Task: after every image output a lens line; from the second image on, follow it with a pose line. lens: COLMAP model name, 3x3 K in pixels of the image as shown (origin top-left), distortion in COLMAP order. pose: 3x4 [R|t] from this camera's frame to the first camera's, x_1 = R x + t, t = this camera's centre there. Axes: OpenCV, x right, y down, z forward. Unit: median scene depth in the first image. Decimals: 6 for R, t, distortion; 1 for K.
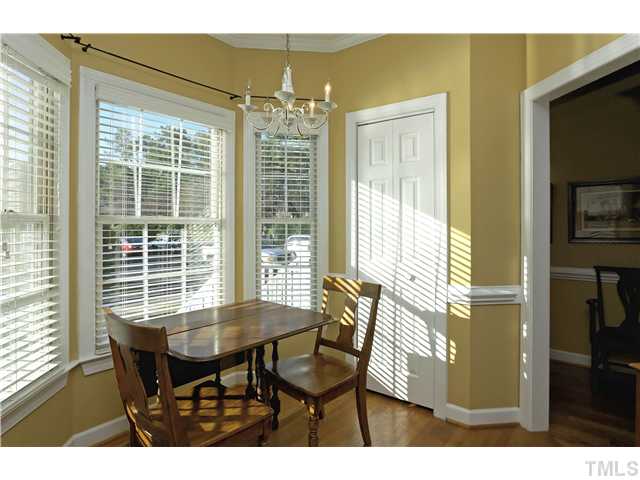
lens RADIAL K [[360.6, 0, 322.1], [0, 360.6, 230.7], [0, 0, 1]] dist [-0.049433, 0.000653]
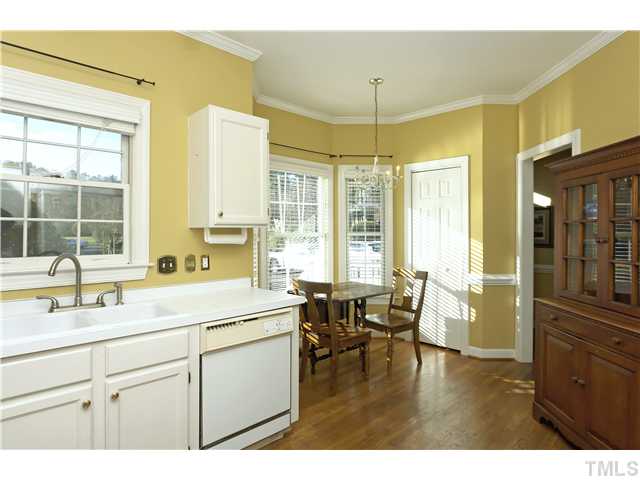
lens RADIAL K [[360.6, 0, 322.1], [0, 360.6, 230.7], [0, 0, 1]] dist [-0.049433, 0.000653]
pose [[0.992049, -0.005339, -0.125737, -0.112127], [0.005044, 0.999984, -0.002663, -0.045841], [0.125749, 0.002007, 0.992060, -0.717915]]
